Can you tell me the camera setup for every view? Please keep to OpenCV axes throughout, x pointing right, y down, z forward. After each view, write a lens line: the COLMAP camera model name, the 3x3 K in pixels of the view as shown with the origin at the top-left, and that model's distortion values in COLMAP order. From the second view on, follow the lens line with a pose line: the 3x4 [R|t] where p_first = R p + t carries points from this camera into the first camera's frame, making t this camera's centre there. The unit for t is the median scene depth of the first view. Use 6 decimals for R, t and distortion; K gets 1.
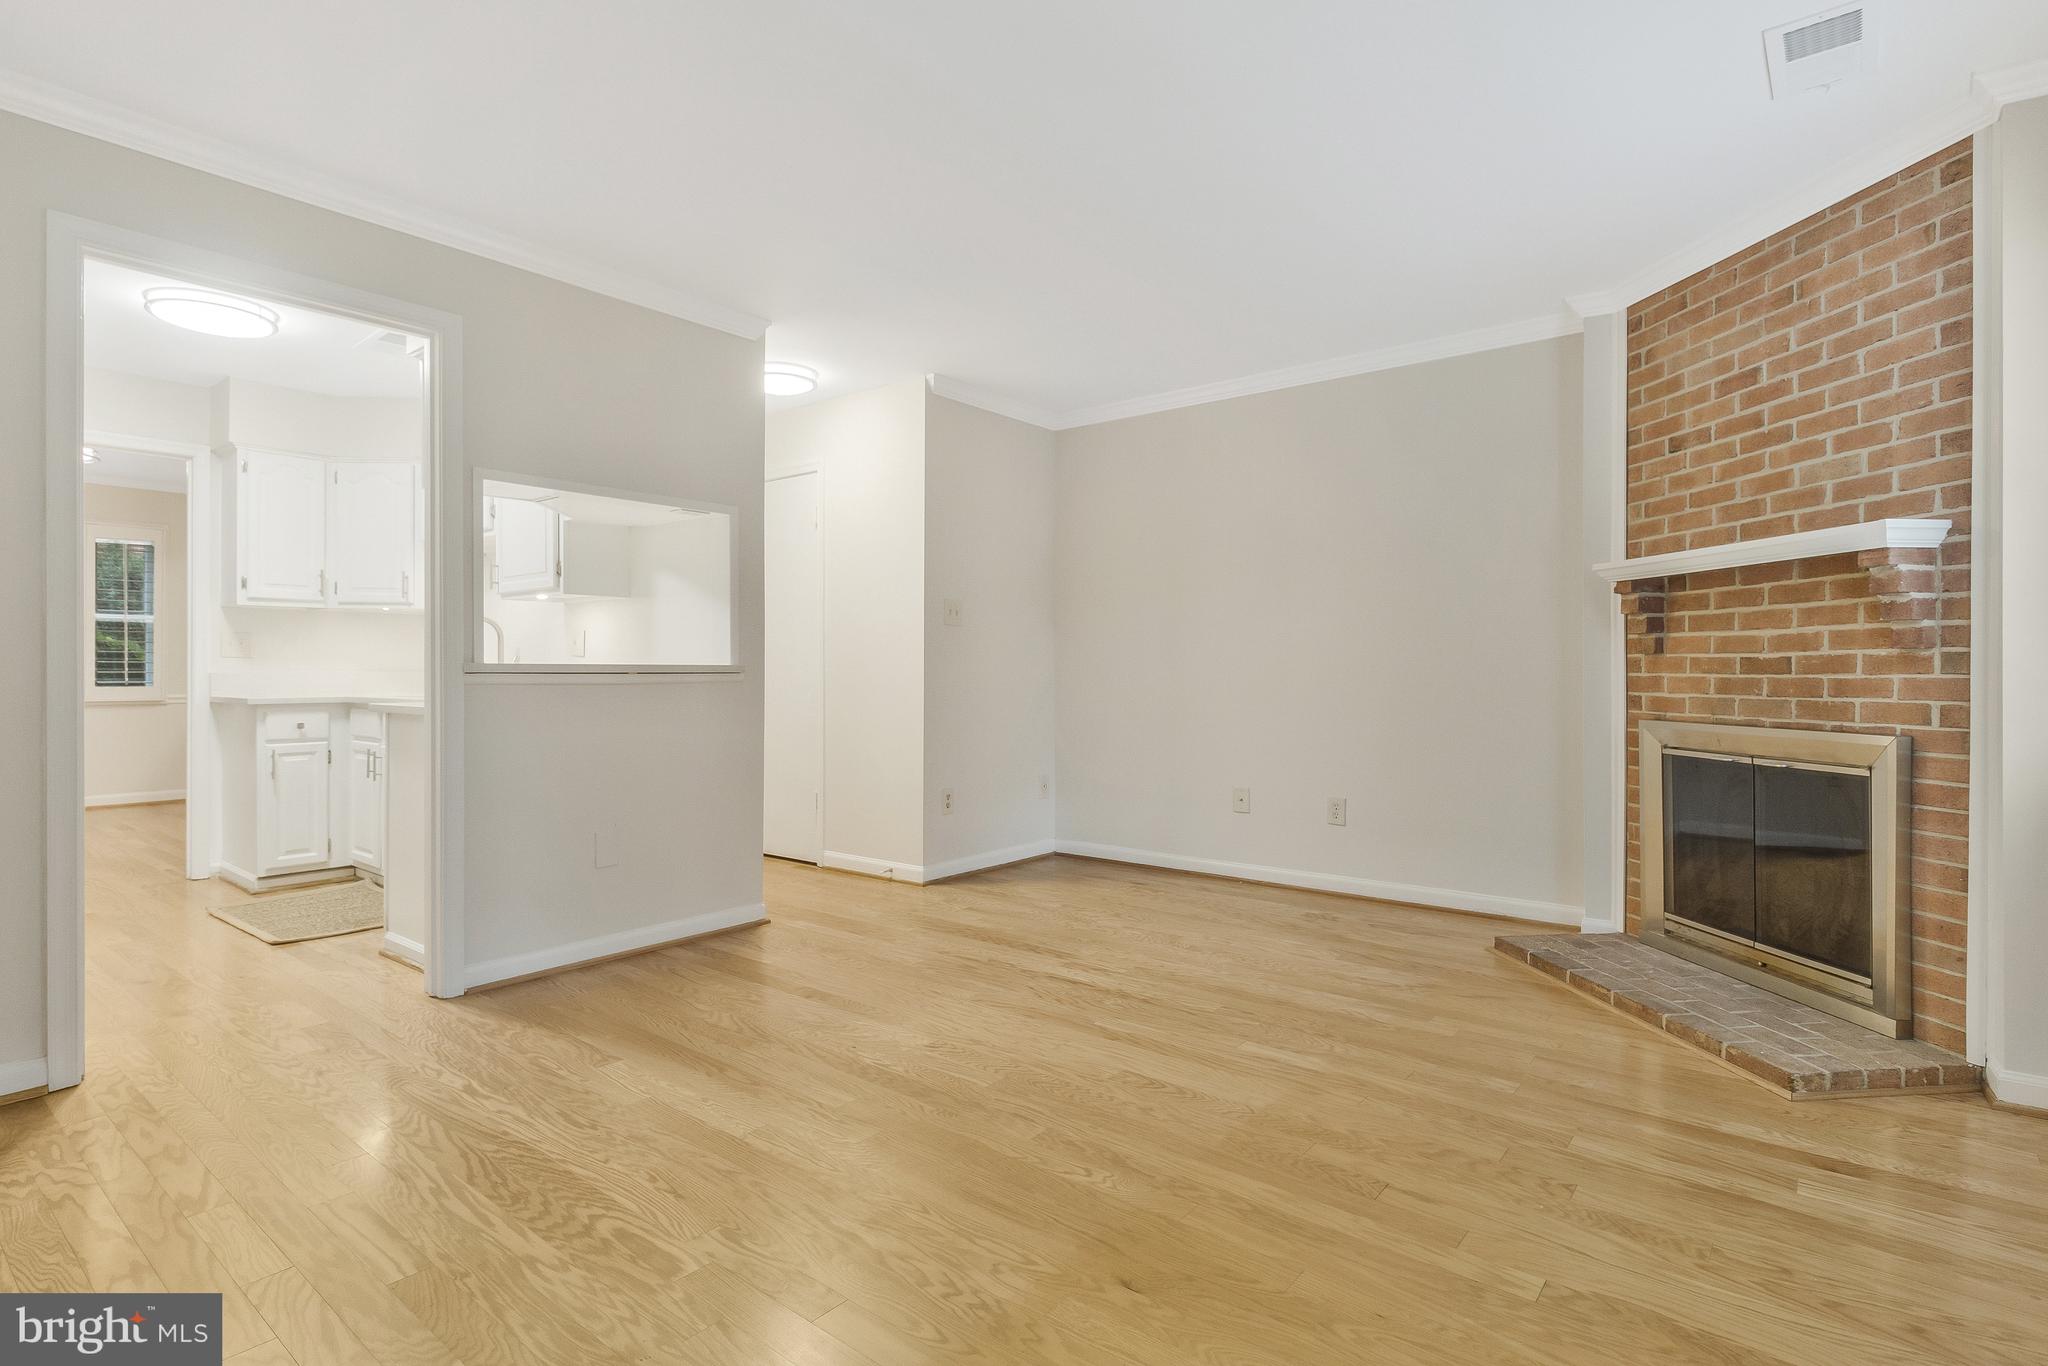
lens RADIAL K [[1048.8, 0, 1025.4], [0, 1048.8, 672.4], [0, 0, 1]] dist [0.009926, 0.000111]
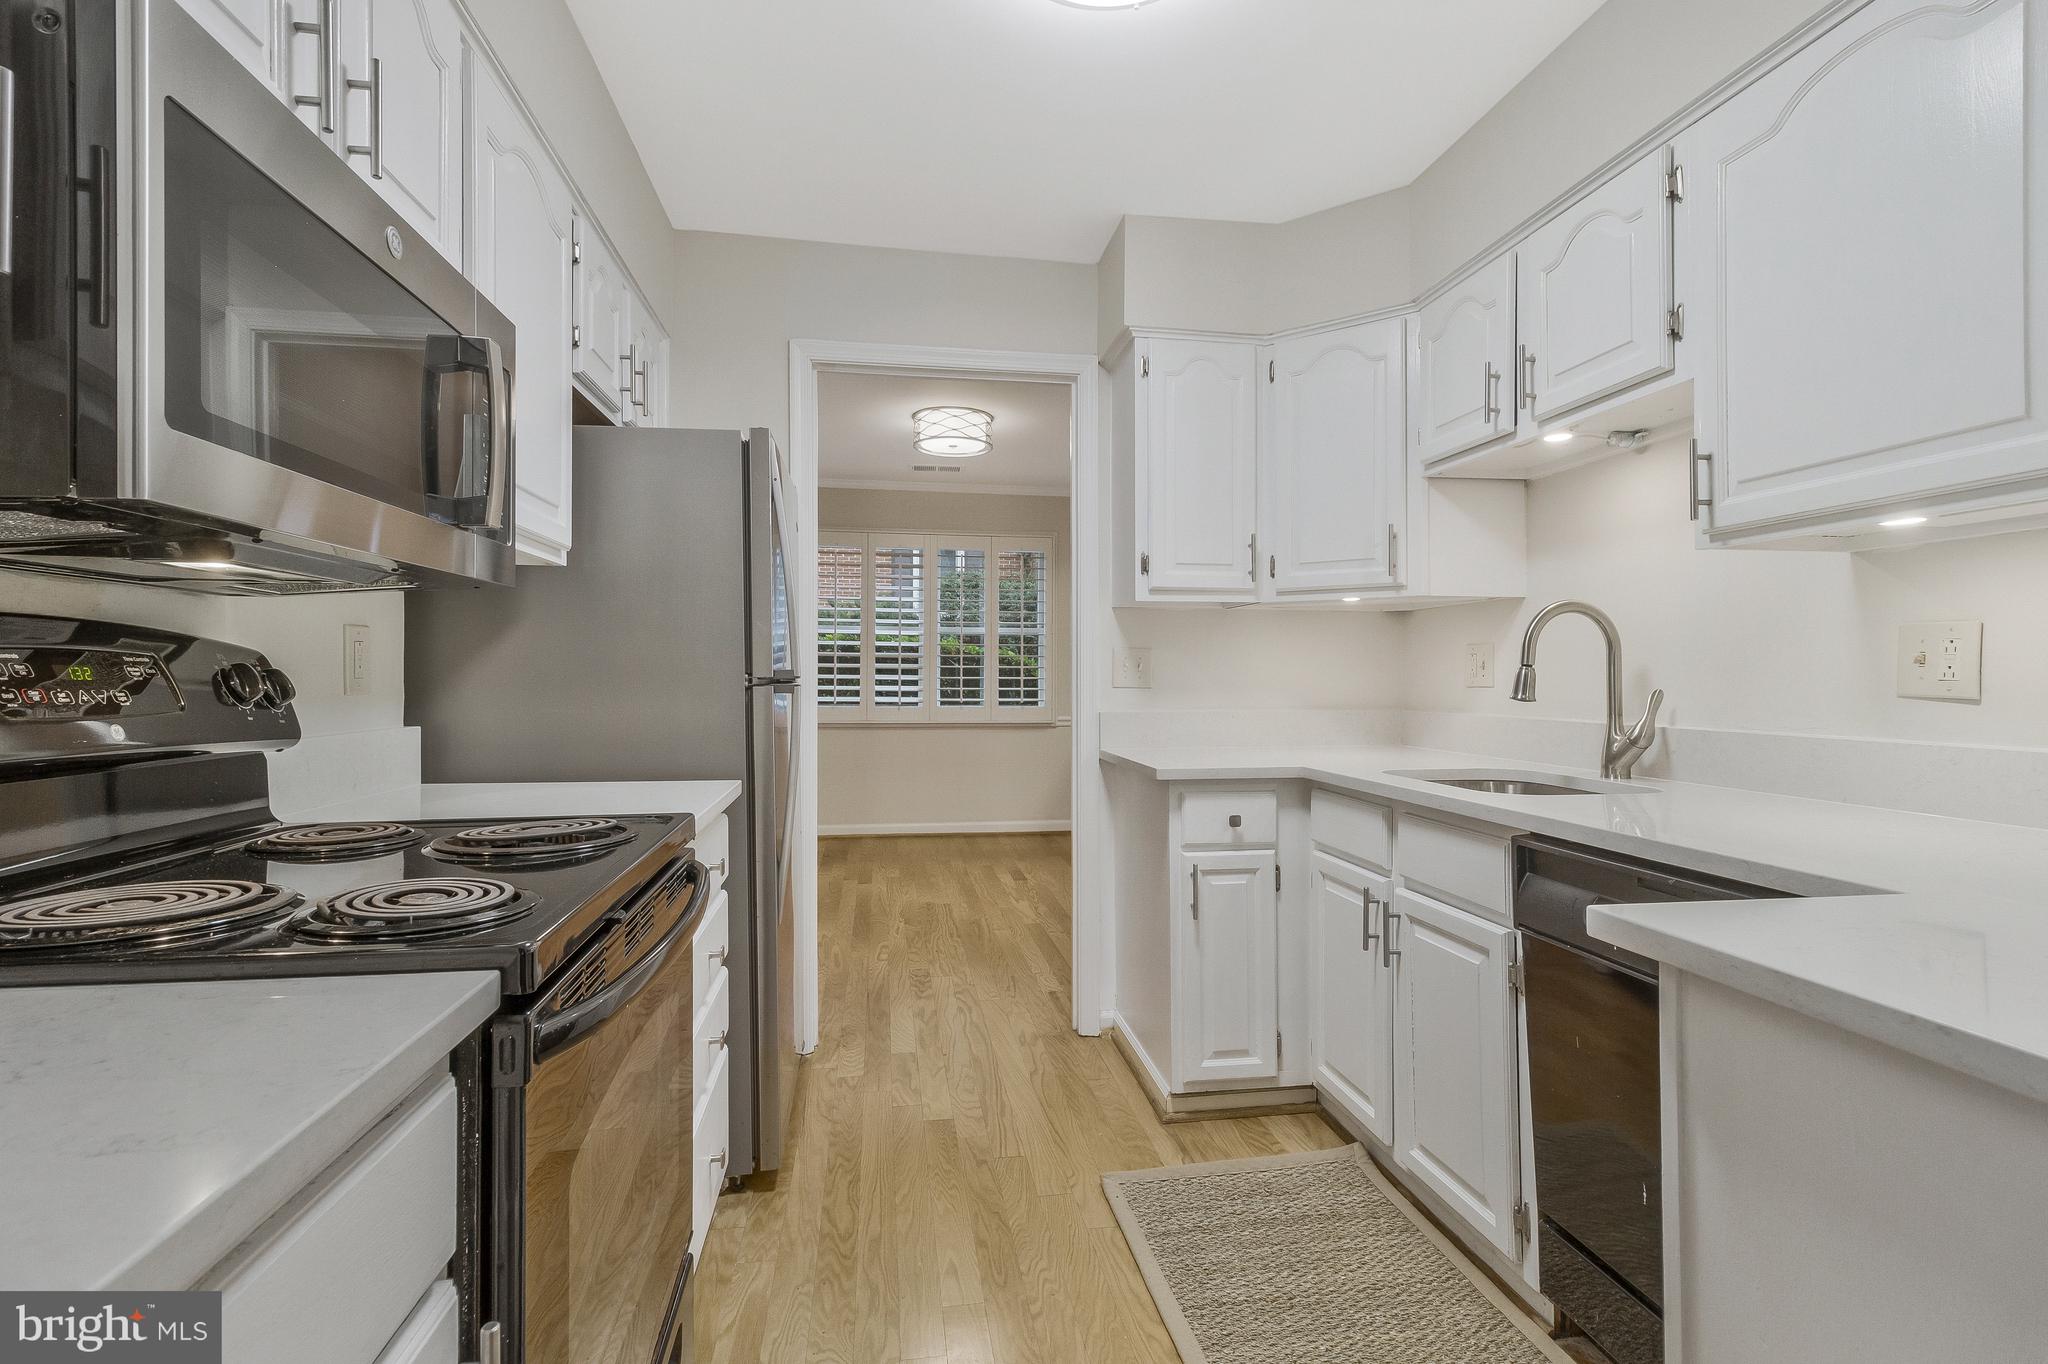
lens RADIAL K [[966.4, 0, 1024.0], [0, 966.4, 682.0], [0, 0, 1]] dist [-0.002498, -0.000581]
pose [[0.748964, 0.004313, -0.662597, -0.423295], [0.004556, 0.999922, 0.011659, -0.025099], [0.662595, -0.011751, 0.748886, 0.536939]]
